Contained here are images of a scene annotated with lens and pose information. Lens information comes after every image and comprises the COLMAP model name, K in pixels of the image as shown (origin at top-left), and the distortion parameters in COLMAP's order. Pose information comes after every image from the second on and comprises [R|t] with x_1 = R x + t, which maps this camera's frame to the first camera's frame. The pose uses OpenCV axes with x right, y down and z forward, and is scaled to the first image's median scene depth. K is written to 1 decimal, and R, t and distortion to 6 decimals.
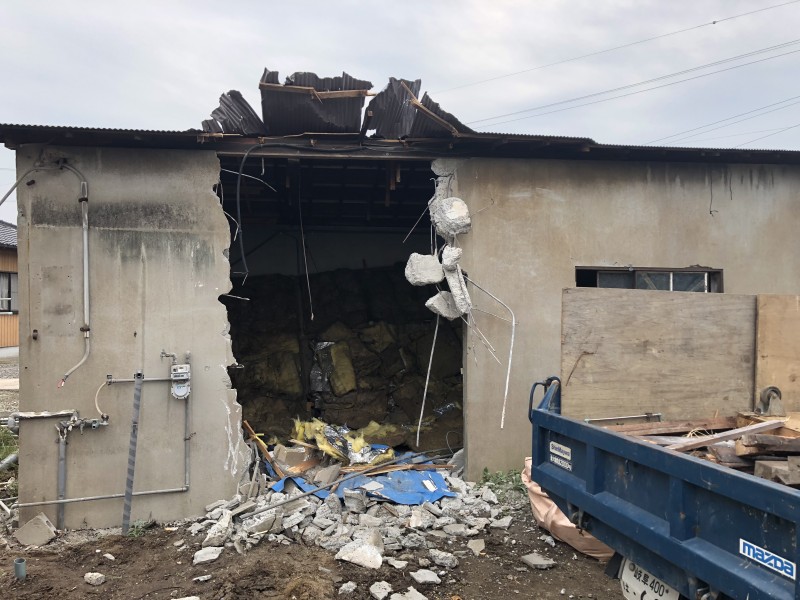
lens RADIAL K [[655.3, 0, 385.7], [0, 655.3, 299.1], [0, 0, 1]] dist [0.043930, -0.045235]
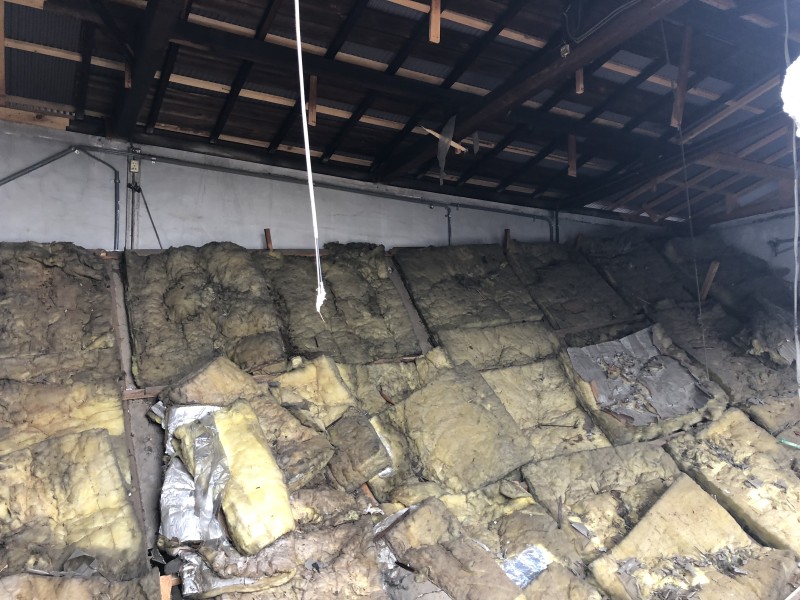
lens RADIAL K [[655.3, 0, 382.7], [0, 655.3, 296.9], [0, 0, 1]] dist [0.043930, -0.045235]
pose [[0.930002, 0.051443, 0.363936, -0.137831], [-0.014809, 0.994597, -0.102747, 0.039304], [-0.367255, 0.090166, 0.925740, 0.583127]]
